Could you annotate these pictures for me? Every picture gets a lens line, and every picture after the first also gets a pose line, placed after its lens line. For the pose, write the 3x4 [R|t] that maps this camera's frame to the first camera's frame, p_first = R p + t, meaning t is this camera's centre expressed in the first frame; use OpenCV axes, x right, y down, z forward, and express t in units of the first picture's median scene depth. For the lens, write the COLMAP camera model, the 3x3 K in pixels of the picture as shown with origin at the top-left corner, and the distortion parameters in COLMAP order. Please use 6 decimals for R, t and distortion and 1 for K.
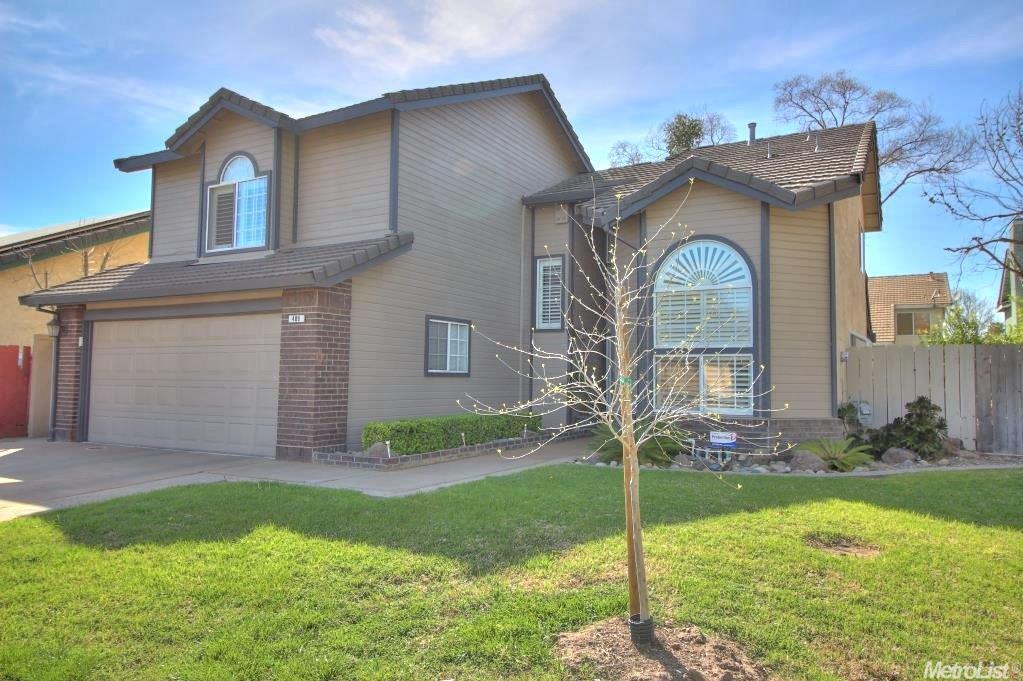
lens RADIAL K [[702.1, 0, 518.4], [0, 702.1, 335.5], [0, 0, 1]] dist [0.005720, 0.001918]
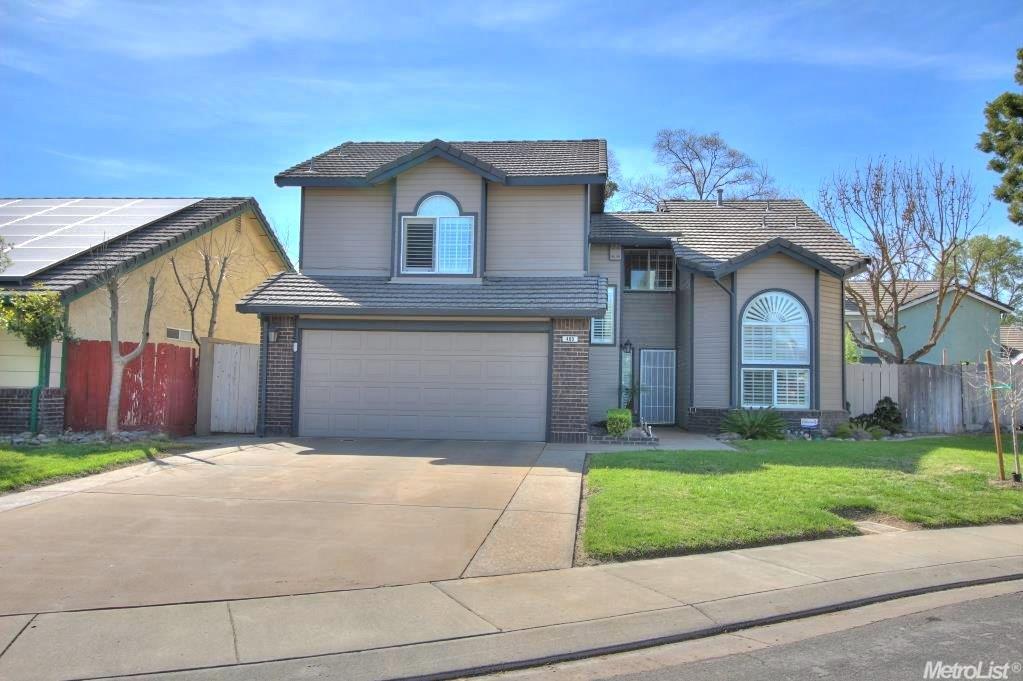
lens RADIAL K [[813.2, 0, 514.0], [0, 813.2, 340.0], [0, 0, 1]] dist [0.009220, 0.009448]
pose [[0.915676, 0.028772, 0.400887, -0.852094], [-0.033002, 0.999449, 0.003651, -0.019547], [-0.400561, -0.016573, 0.916120, -0.329066]]
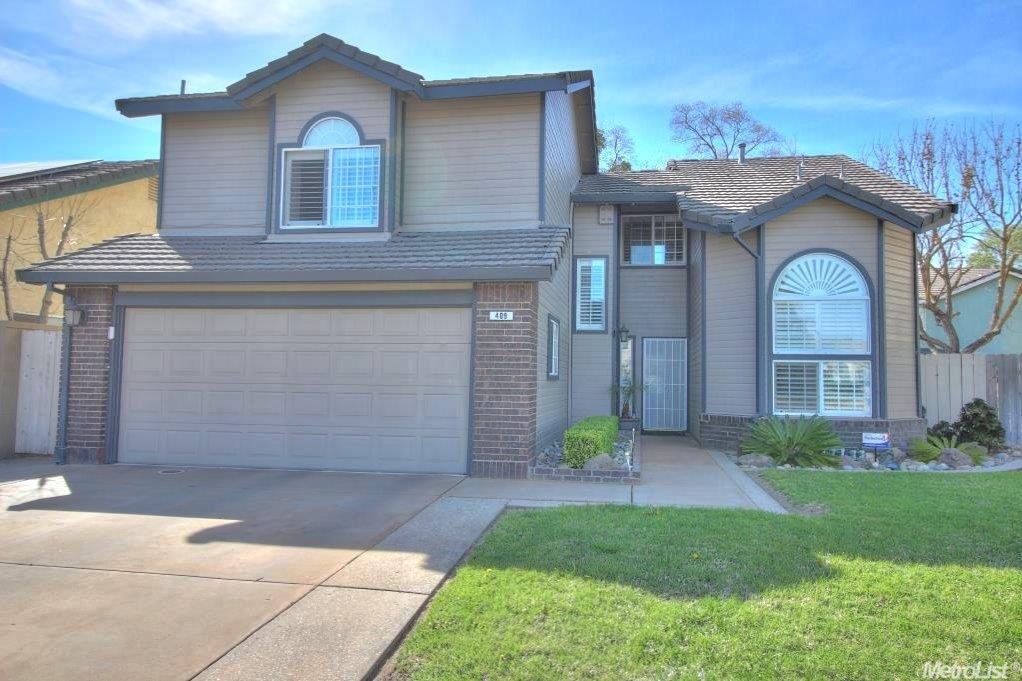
lens RADIAL K [[701.5, 0, 516.9], [0, 701.5, 335.7], [0, 0, 1]] dist [0.005720, 0.001918]
pose [[0.941695, 0.023164, 0.335669, -0.480013], [-0.025027, 0.999686, 0.001226, -0.000310], [-0.335535, -0.009556, 0.941979, 0.135603]]
